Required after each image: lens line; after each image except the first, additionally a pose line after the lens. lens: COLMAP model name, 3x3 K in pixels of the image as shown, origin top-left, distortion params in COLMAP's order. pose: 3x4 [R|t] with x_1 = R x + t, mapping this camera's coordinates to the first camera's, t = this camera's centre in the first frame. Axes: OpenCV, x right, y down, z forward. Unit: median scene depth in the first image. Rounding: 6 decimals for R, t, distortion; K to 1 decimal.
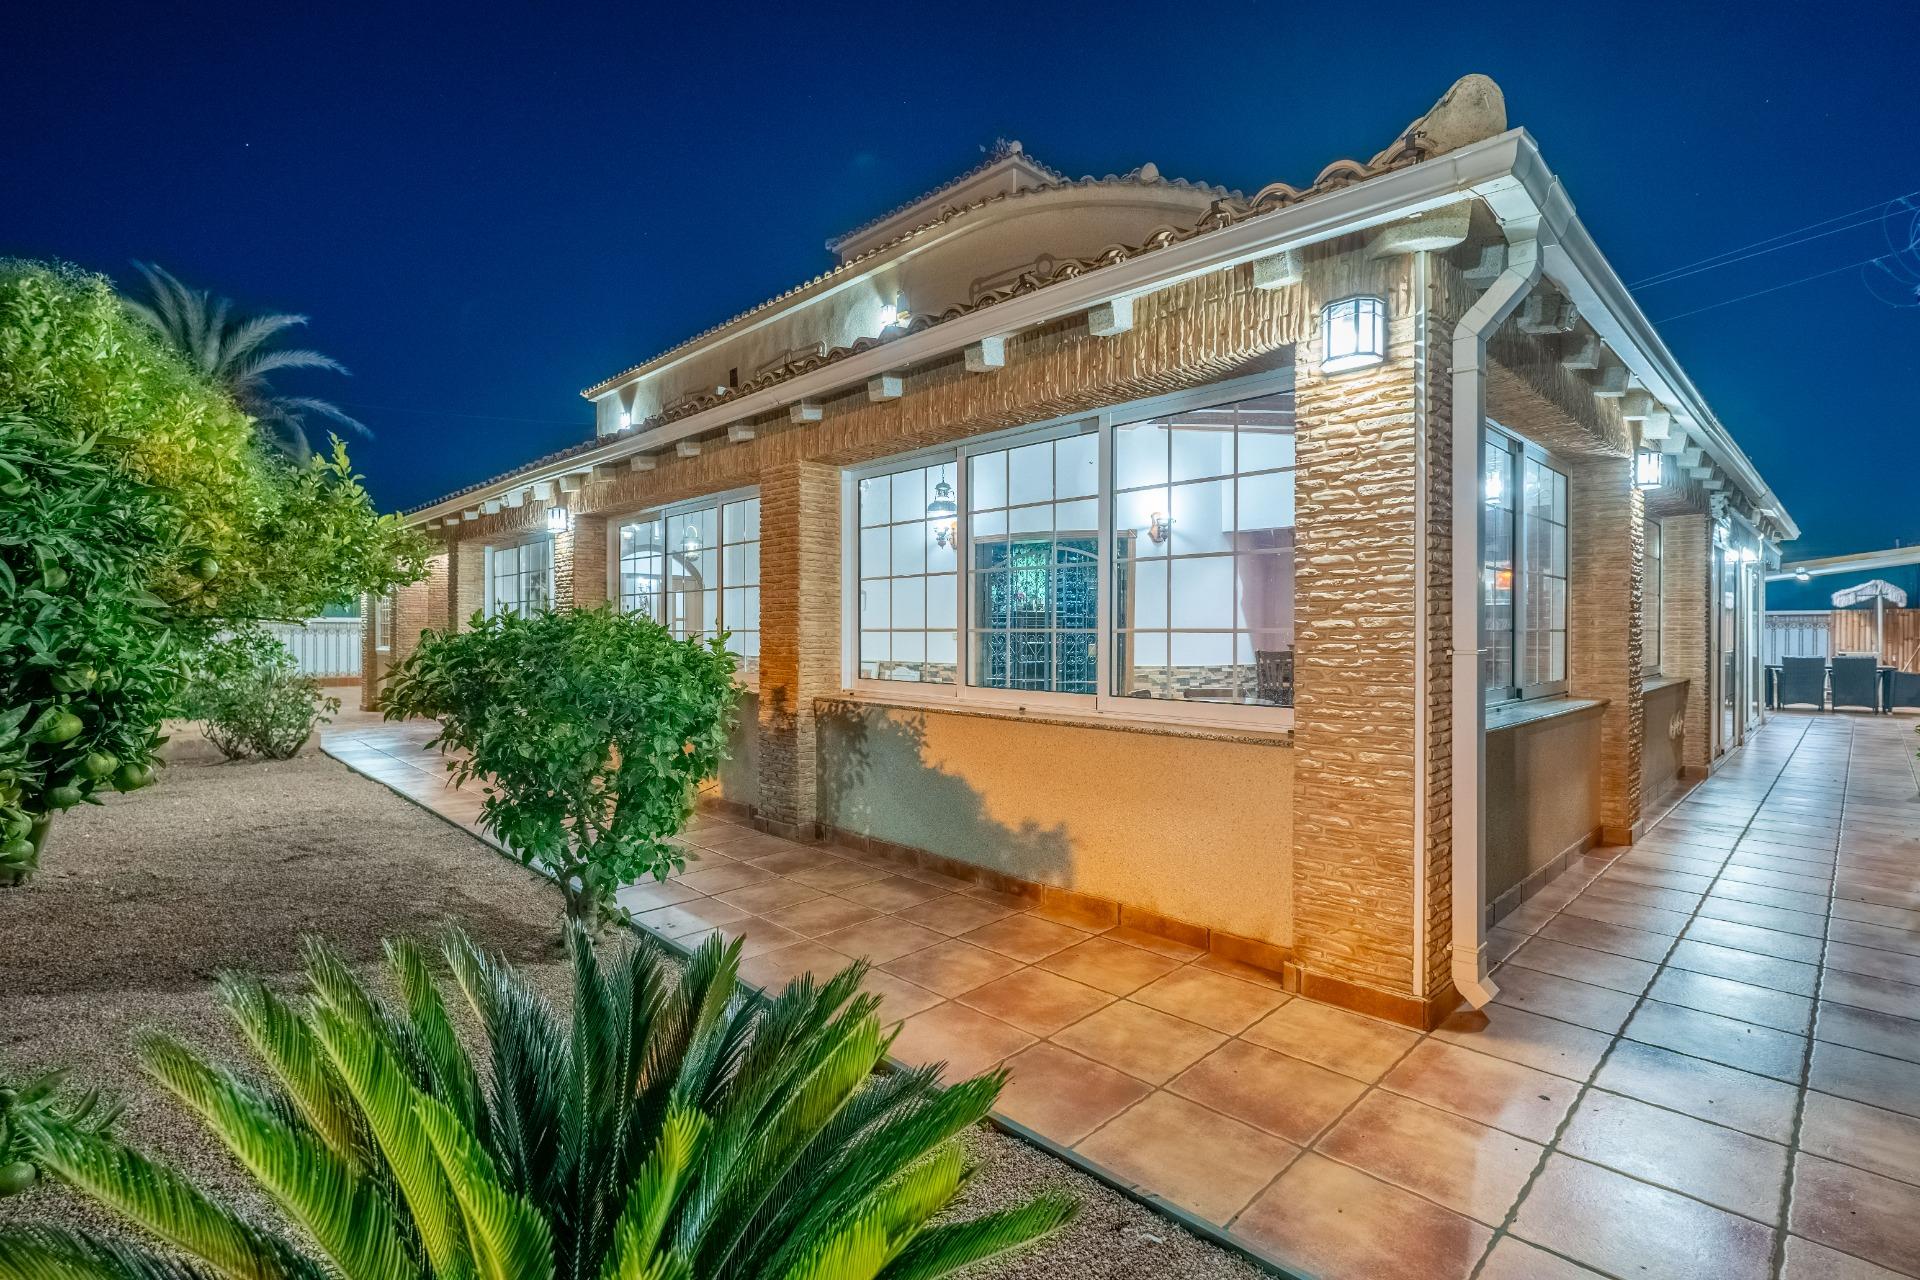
lens RADIAL K [[883.1, 0, 970.9], [0, 883.1, 640.6], [0, 0, 1]] dist [0.003755, -0.001202]
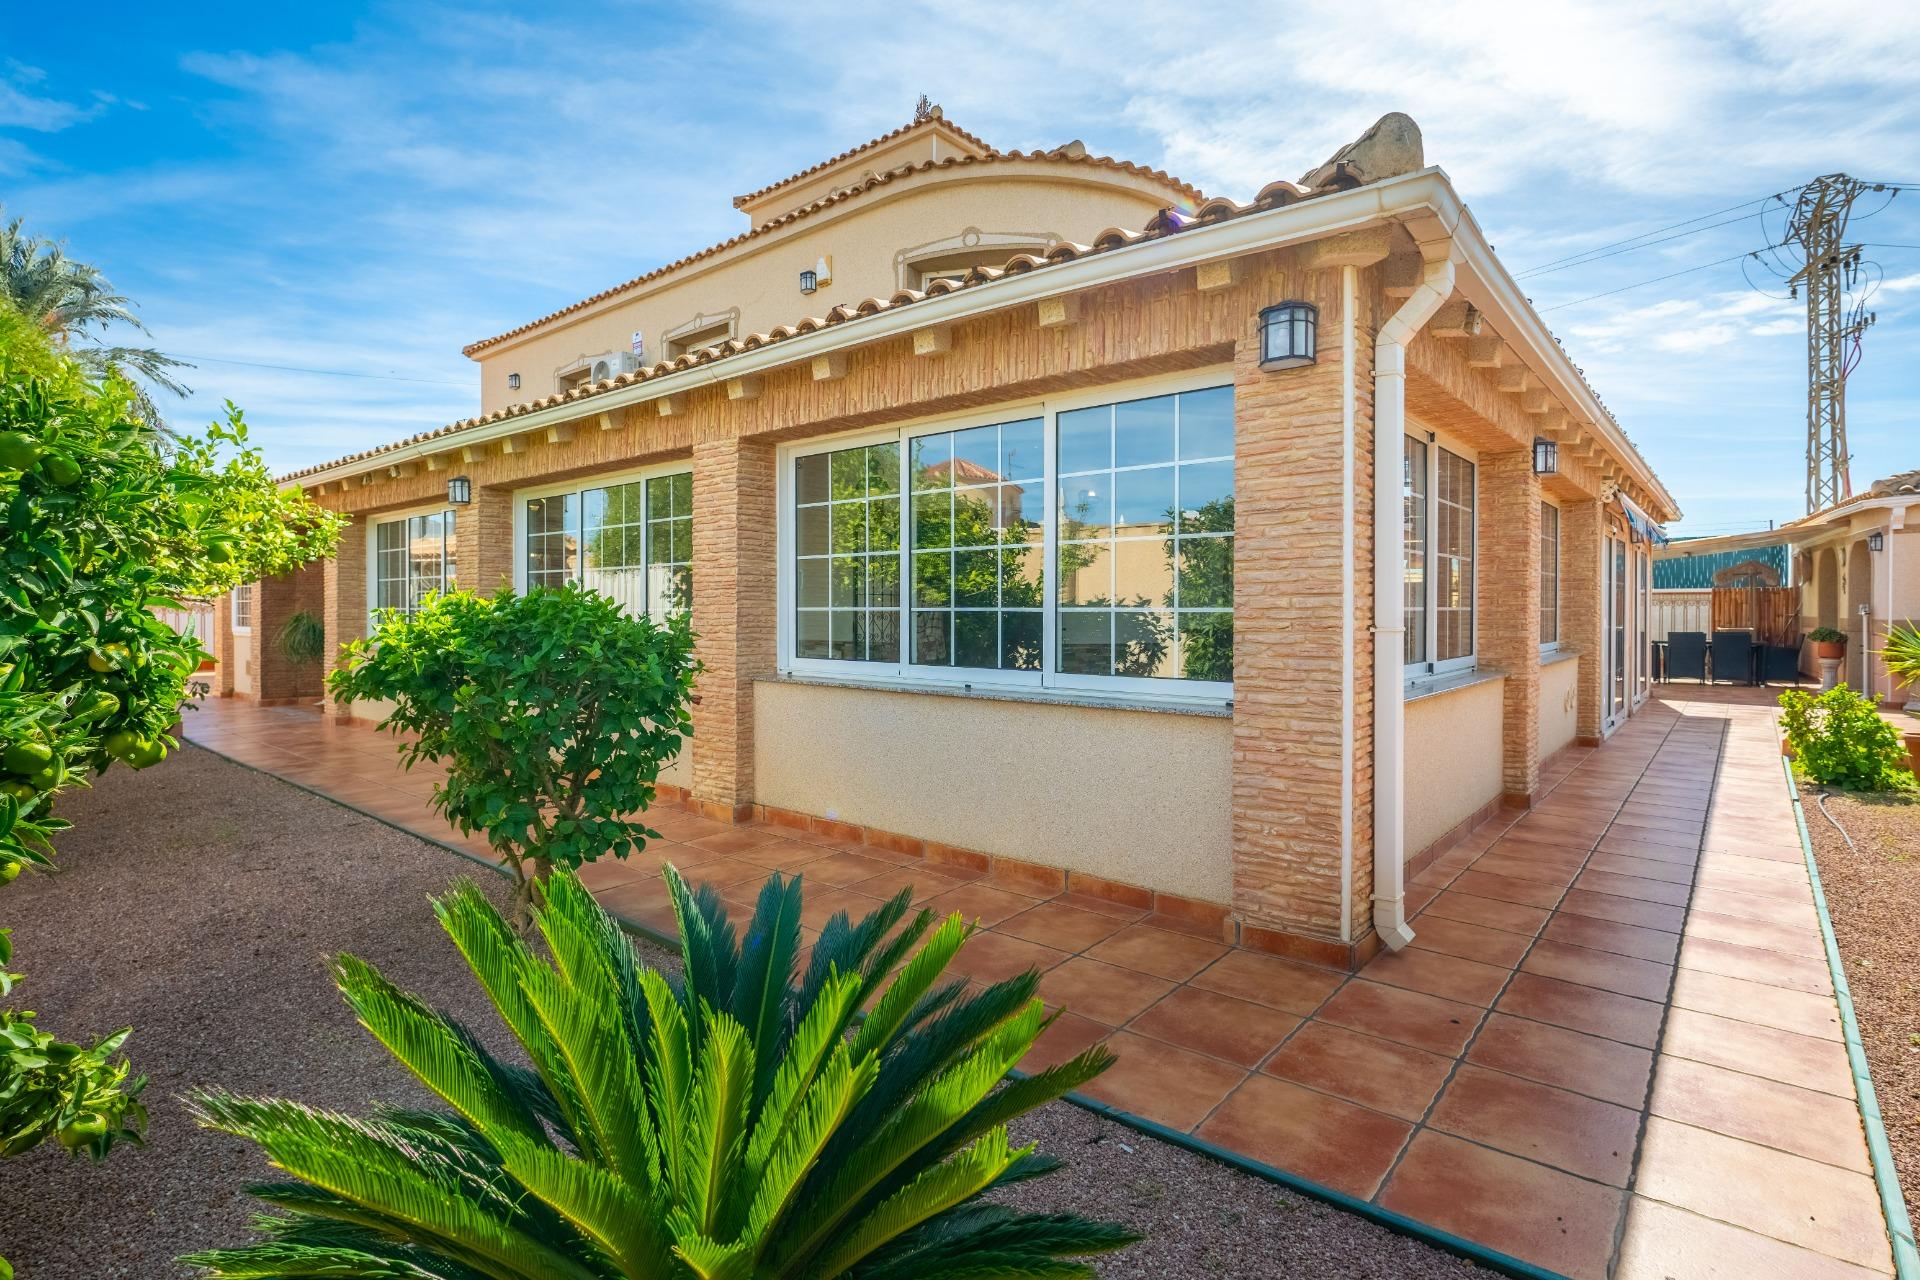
lens RADIAL K [[924.0, 0, 950.4], [0, 924.0, 625.5], [0, 0, 1]] dist [0.000073, 0.001087]
pose [[0.996889, -0.003260, 0.078753, -0.070738], [0.002601, 0.999961, 0.008472, -0.003297], [-0.078777, -0.008241, 0.996858, -0.101404]]
